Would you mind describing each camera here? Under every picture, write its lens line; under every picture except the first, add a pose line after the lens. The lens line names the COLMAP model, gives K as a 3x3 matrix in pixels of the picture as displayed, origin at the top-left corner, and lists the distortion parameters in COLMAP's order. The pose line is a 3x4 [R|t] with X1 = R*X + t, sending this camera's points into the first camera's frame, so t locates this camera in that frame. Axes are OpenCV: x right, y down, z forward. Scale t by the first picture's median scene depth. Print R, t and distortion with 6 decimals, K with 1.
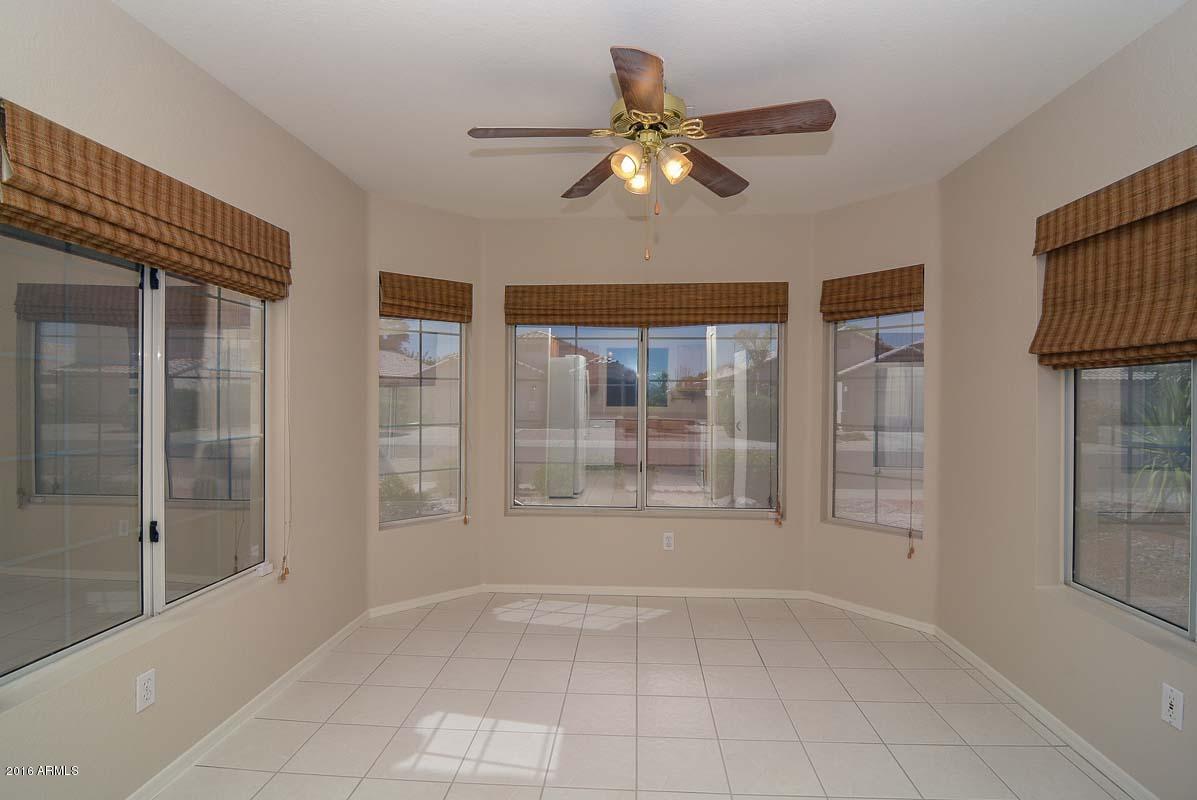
lens RADIAL K [[578.4, 0, 600.9], [0, 578.4, 399.0], [0, 0, 1]] dist [0.000380, -0.014589]
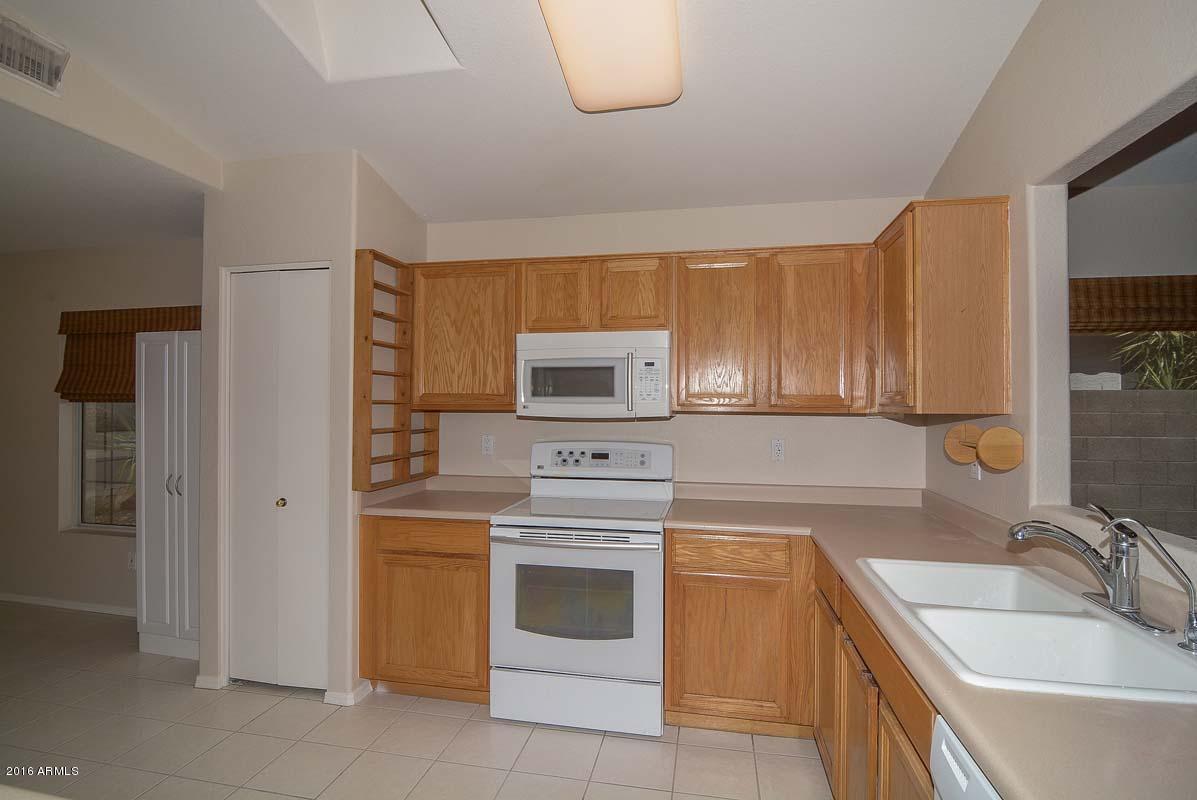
lens RADIAL K [[578.4, 0, 600.9], [0, 578.4, 399.0], [0, 0, 1]] dist [0.000380, -0.014589]
pose [[0.129634, 0.011685, 0.991493, -0.710870], [0.001853, 0.999926, -0.012027, -0.036430], [-0.991560, 0.003397, 0.129603, -0.804162]]
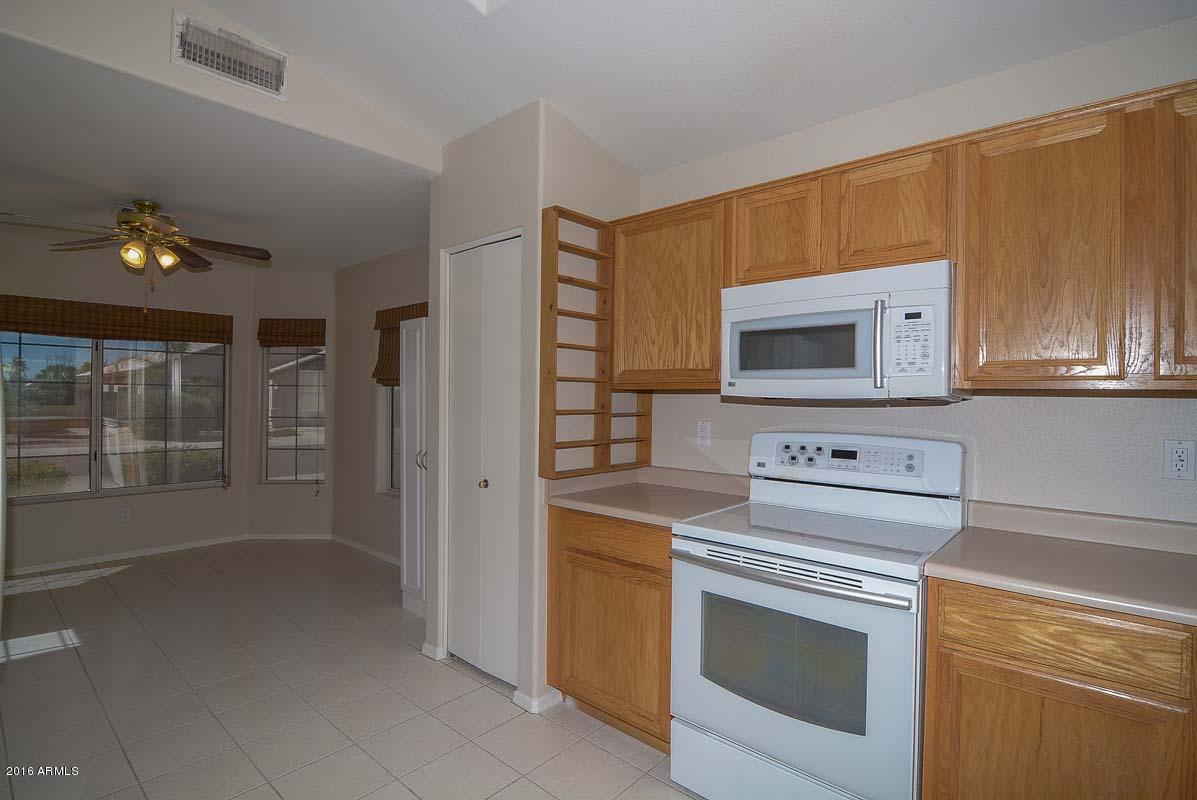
lens RADIAL K [[578.4, 0, 600.9], [0, 578.4, 399.0], [0, 0, 1]] dist [0.000380, -0.014589]
pose [[0.611329, 0.002583, 0.791373, -0.376932], [-0.005024, 0.999987, 0.000617, -0.009799], [-0.791361, -0.004354, 0.611334, -0.892113]]
